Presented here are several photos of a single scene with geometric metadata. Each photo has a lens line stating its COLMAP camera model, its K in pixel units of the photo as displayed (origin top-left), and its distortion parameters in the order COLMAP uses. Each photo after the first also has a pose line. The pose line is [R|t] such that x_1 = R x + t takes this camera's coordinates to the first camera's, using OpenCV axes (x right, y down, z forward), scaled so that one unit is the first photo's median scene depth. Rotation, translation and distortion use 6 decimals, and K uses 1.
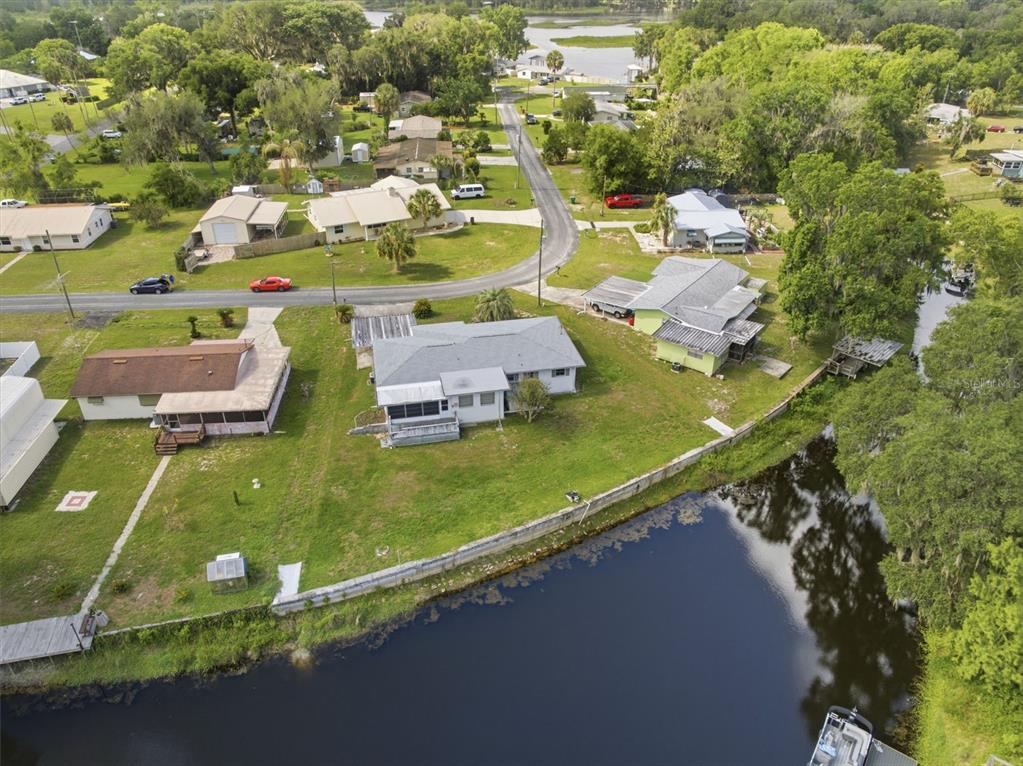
lens RADIAL K [[725.2, 0, 506.5], [0, 725.2, 382.9], [0, 0, 1]] dist [-0.028005, -0.013377]
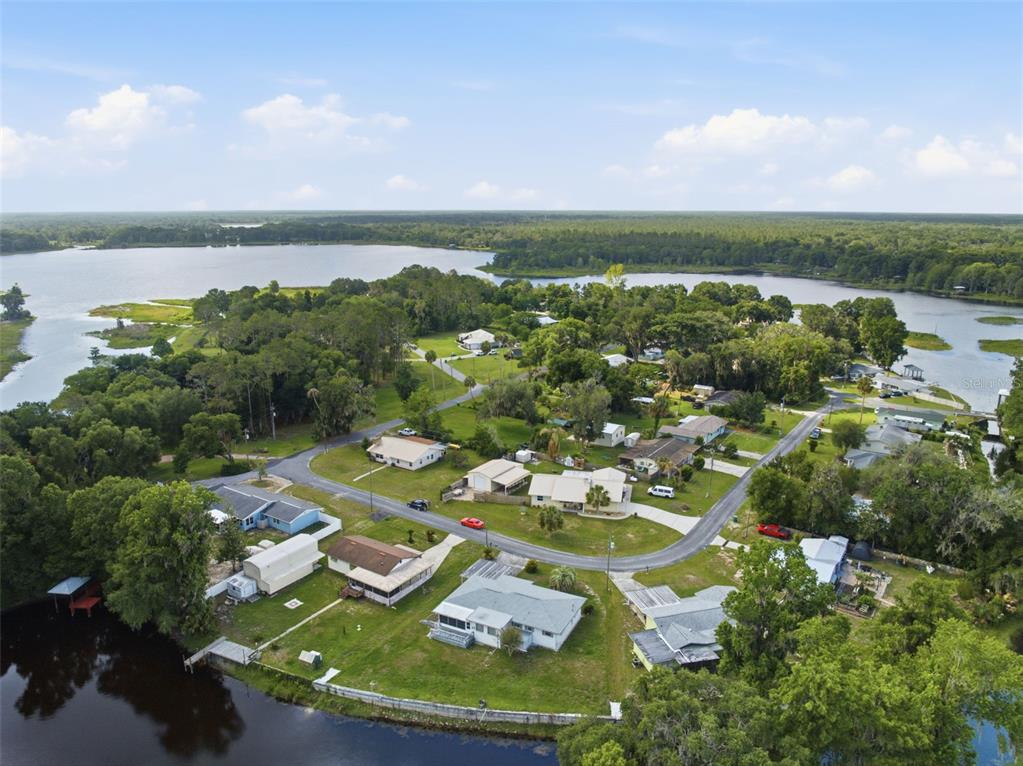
lens RADIAL K [[725.2, 0, 506.5], [0, 725.2, 382.9], [0, 0, 1]] dist [-0.028005, -0.013377]
pose [[0.782349, 0.151417, -0.604155, 0.756778], [-0.323570, 0.927639, -0.186515, -0.171916], [0.532197, 0.341406, 0.774731, -0.359980]]
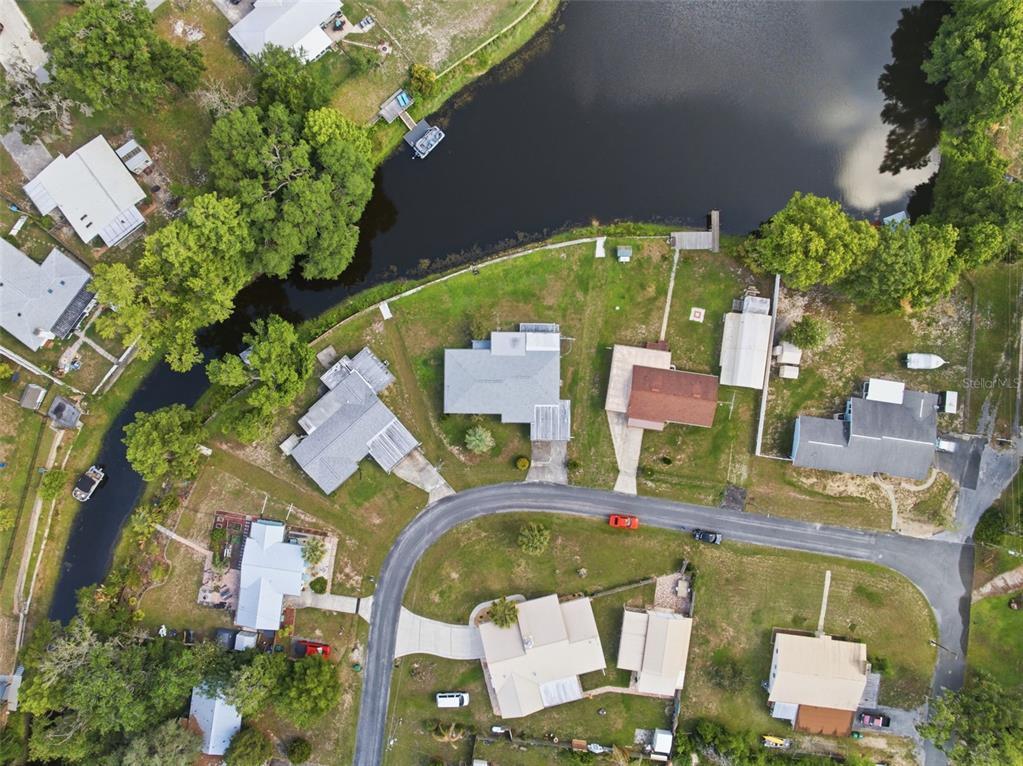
lens RADIAL K [[725.2, 0, 506.5], [0, 725.2, 382.9], [0, 0, 1]] dist [-0.028005, -0.013377]
pose [[-0.977447, -0.211158, 0.003228, -0.057090], [0.110341, -0.497615, 0.860351, -1.425443], [-0.180063, 0.841304, 0.509692, 0.107779]]
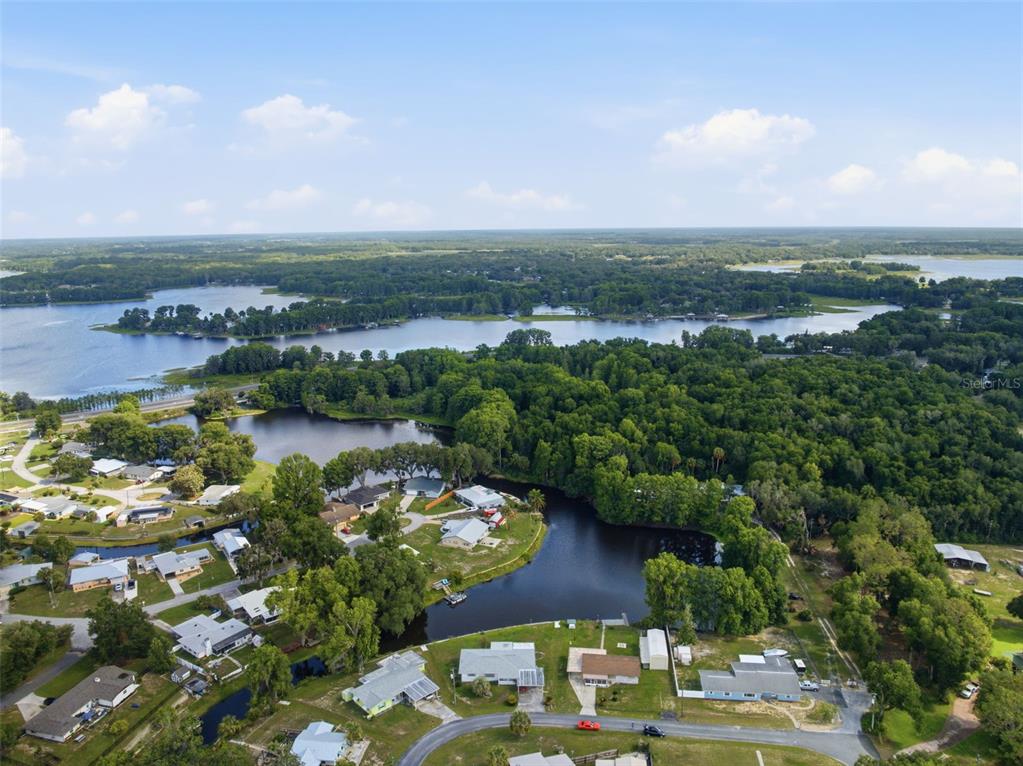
lens RADIAL K [[725.2, 0, 506.5], [0, 725.2, 382.9], [0, 0, 1]] dist [-0.028005, -0.013377]
pose [[-0.978554, -0.028110, 0.204065, -0.542559], [0.119108, 0.731041, 0.671857, -2.365129], [-0.168066, 0.681754, -0.712015, 2.017069]]
